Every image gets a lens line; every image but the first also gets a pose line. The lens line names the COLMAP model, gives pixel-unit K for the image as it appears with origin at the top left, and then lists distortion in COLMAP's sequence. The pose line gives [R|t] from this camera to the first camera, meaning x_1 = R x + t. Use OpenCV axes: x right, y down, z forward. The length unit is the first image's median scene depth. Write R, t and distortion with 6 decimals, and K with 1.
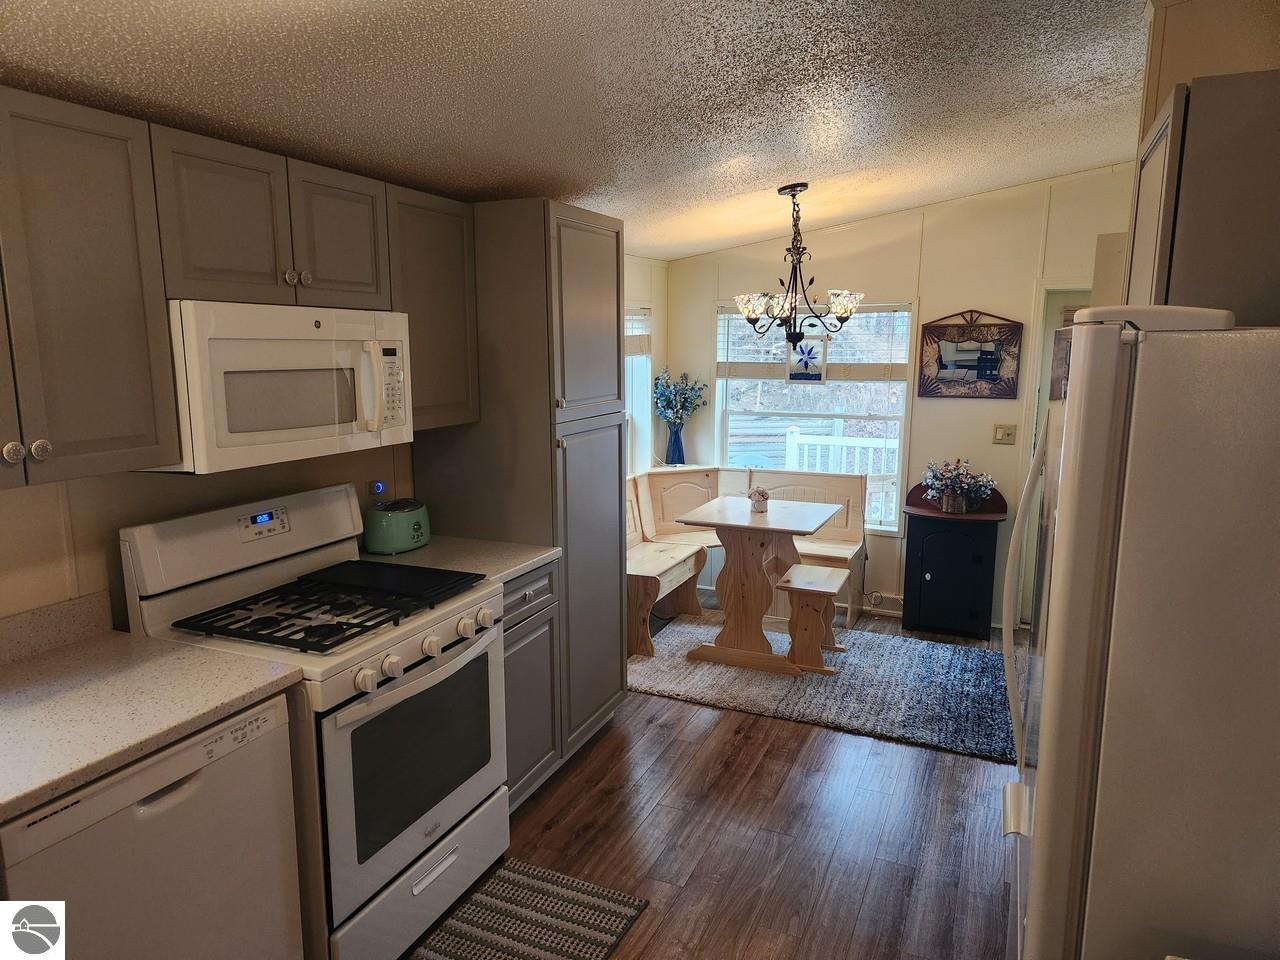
lens RADIAL K [[852.9, 0, 635.2], [0, 852.9, 480.3], [0, 0, 1]] dist [0.085056, -0.074707]
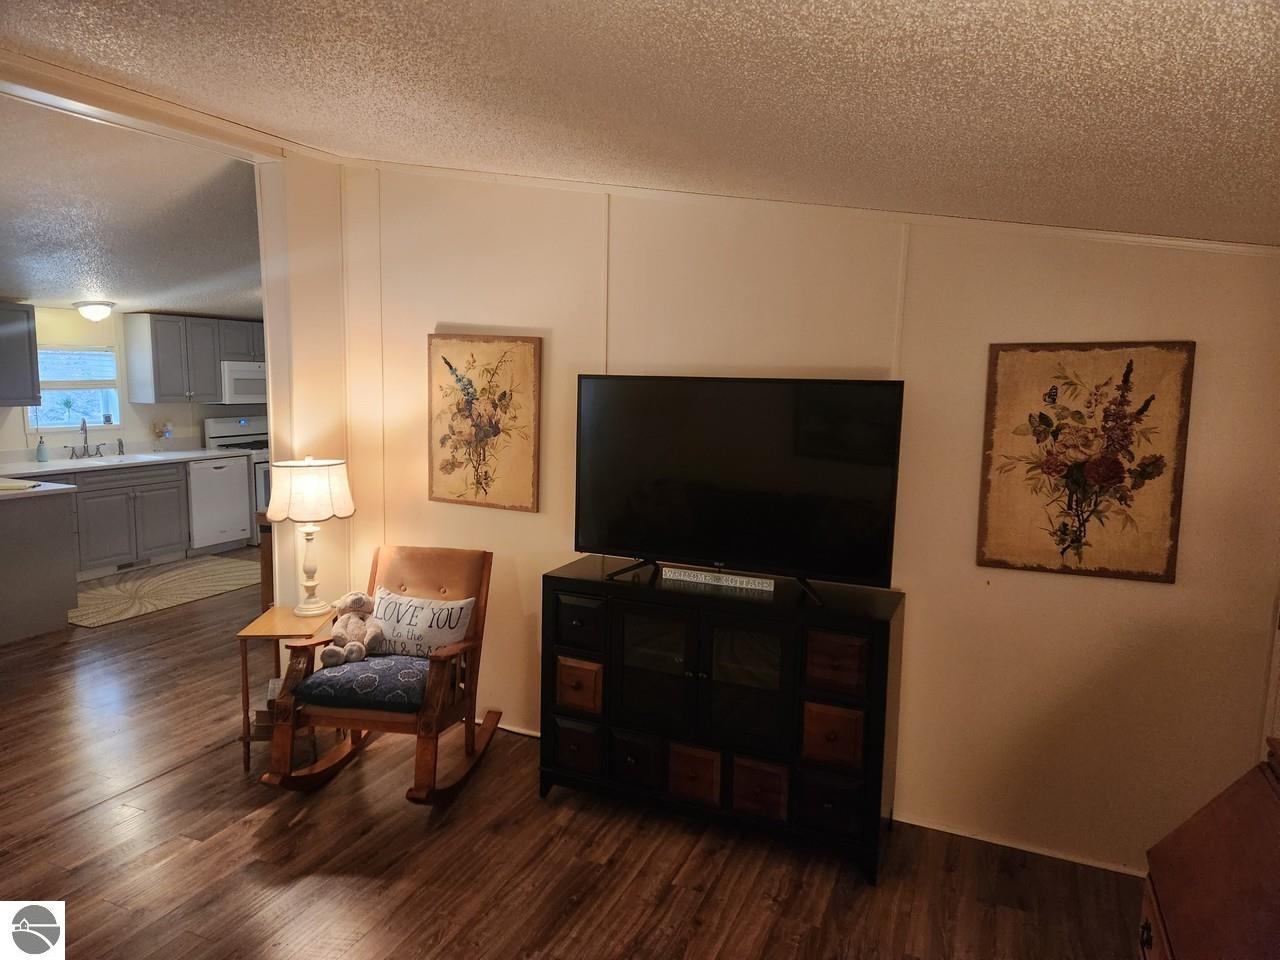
lens RADIAL K [[852.9, 0, 647.2], [0, 852.9, 480.2], [0, 0, 1]] dist [0.085056, -0.074707]
pose [[0.999872, 0.014155, 0.007461, 1.066958], [-0.013880, 0.999267, -0.035678, 0.346761], [-0.007960, 0.035570, 0.999335, -2.264456]]
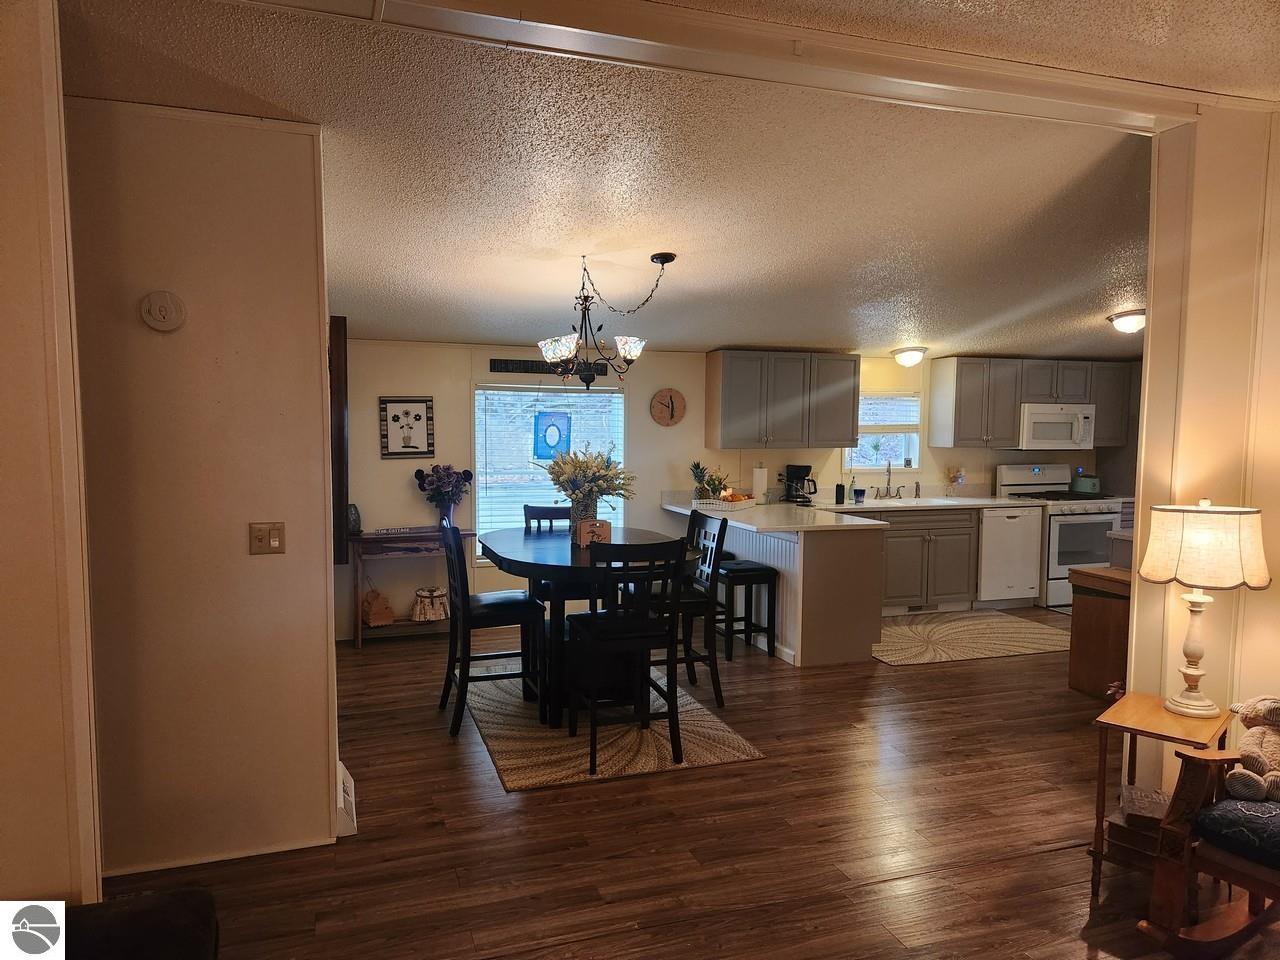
lens RADIAL K [[852.9, 0, 629.0], [0, 852.9, 487.2], [0, 0, 1]] dist [0.085056, -0.074707]
pose [[0.686925, 0.056878, -0.724499, 0.774276], [-0.124091, 0.991472, -0.039818, 0.383507], [0.716056, 0.117256, 0.688125, -2.057945]]
